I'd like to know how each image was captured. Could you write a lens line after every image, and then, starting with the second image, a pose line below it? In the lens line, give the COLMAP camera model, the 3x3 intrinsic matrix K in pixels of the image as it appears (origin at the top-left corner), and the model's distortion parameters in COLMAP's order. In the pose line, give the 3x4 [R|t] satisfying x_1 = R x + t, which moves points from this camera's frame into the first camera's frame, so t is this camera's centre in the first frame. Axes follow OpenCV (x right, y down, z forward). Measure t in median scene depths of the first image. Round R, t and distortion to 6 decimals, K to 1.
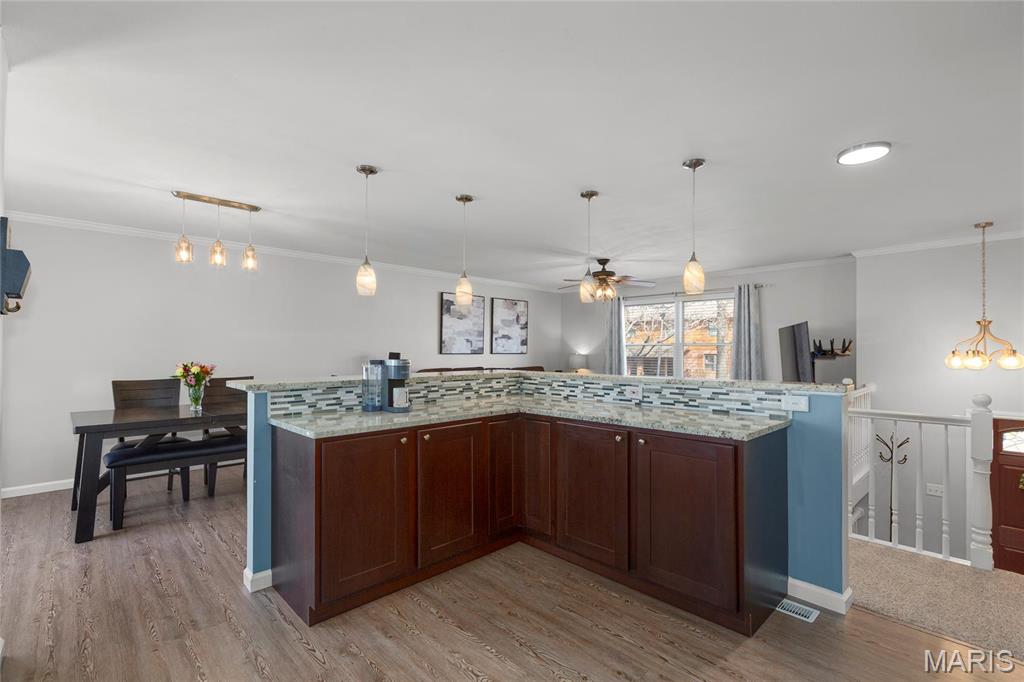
lens RADIAL K [[463.4, 0, 506.7], [0, 463.4, 345.6], [0, 0, 1]] dist [0.000639, -0.001274]
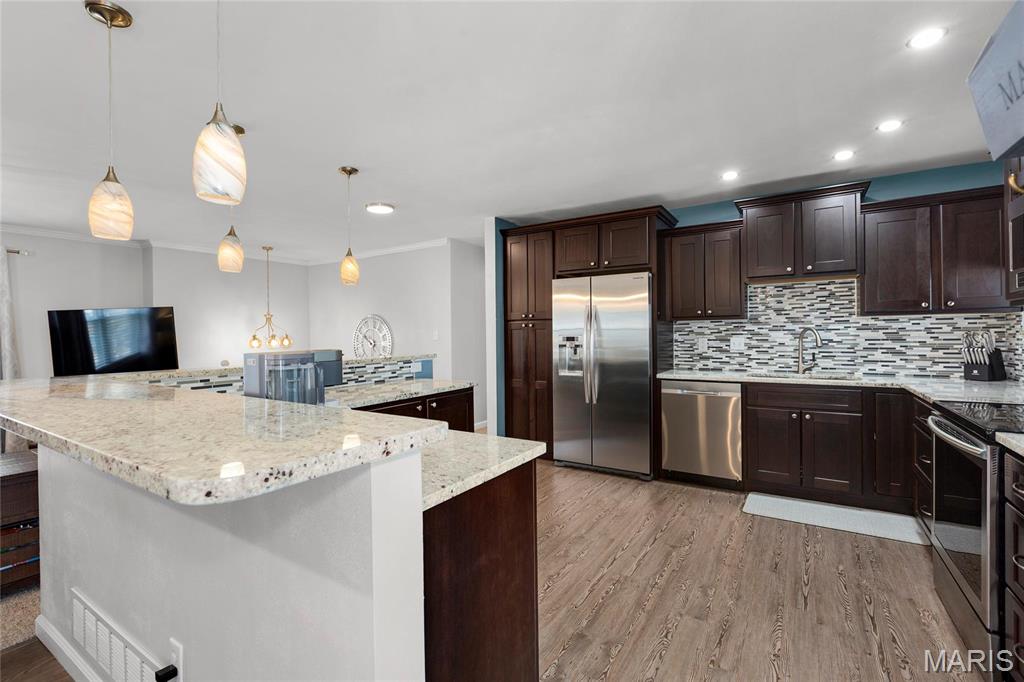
lens RADIAL K [[463.4, 0, 516.7], [0, 463.4, 340.7], [0, 0, 1]] dist [0.000639, -0.001274]
pose [[-0.249346, -0.014293, 0.968309, -0.376840], [0.003397, 0.999872, 0.015633, 0.005137], [-0.968408, 0.007188, -0.249266, 0.417323]]
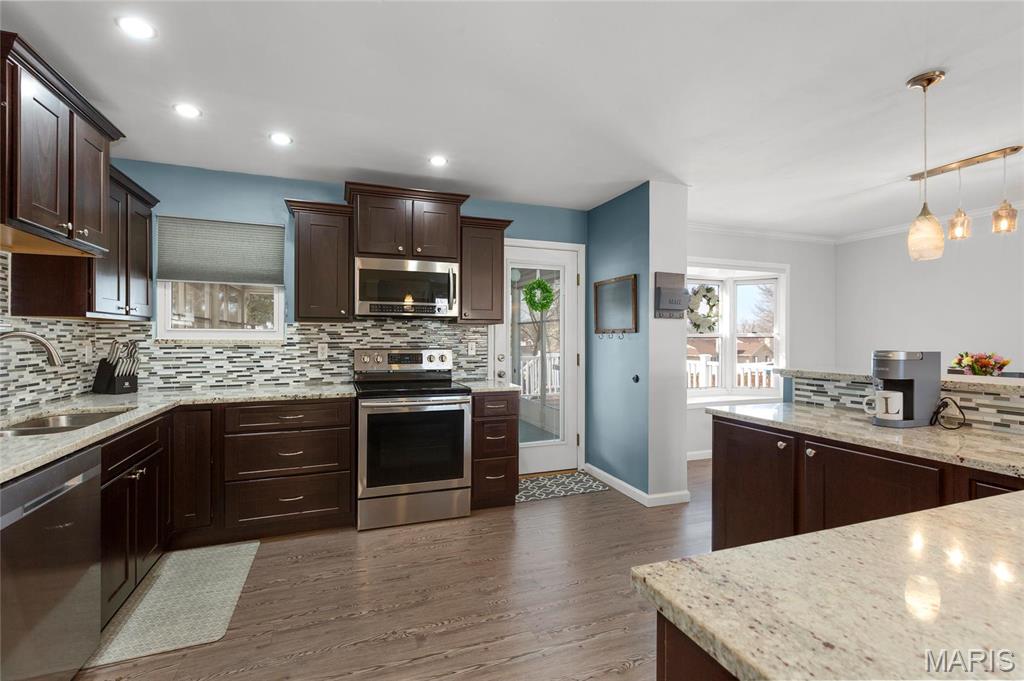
lens RADIAL K [[463.4, 0, 504.4], [0, 463.4, 337.4], [0, 0, 1]] dist [0.000639, -0.001274]
pose [[-0.396489, -0.003306, -0.918034, 0.293923], [0.003355, 0.999982, -0.005050, 0.005289], [0.918033, -0.005082, -0.396470, 0.340718]]
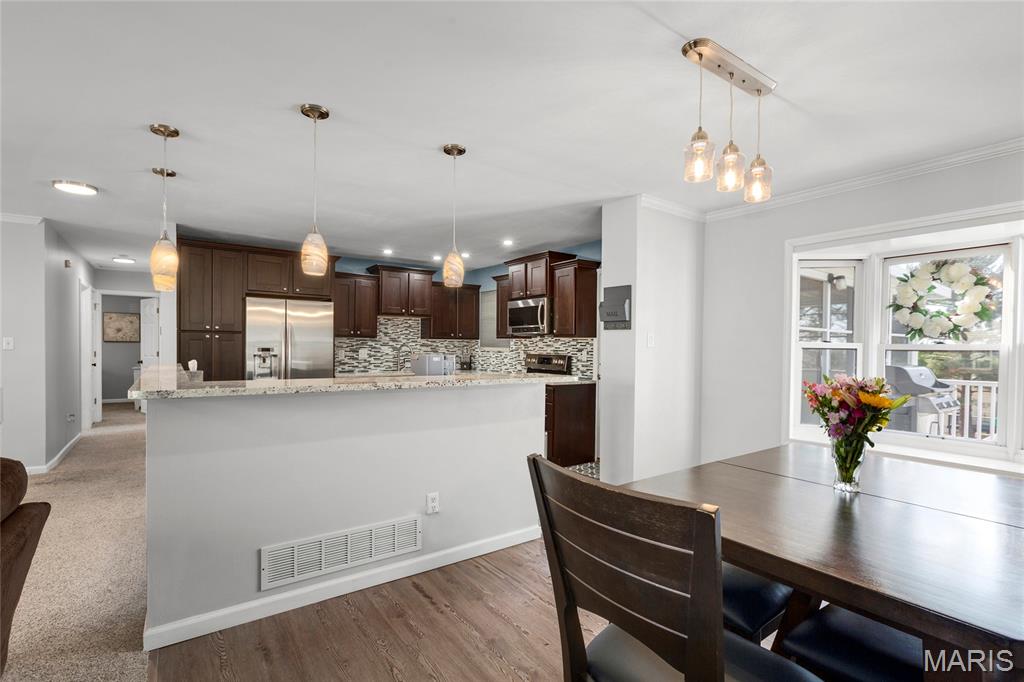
lens RADIAL K [[463.4, 0, 509.8], [0, 463.4, 341.4], [0, 0, 1]] dist [0.000639, -0.001274]
pose [[-0.990132, -0.010611, 0.139736, -0.269976], [-0.013315, 0.999741, -0.018431, 0.008362], [-0.139504, -0.020110, -0.990017, 0.923661]]
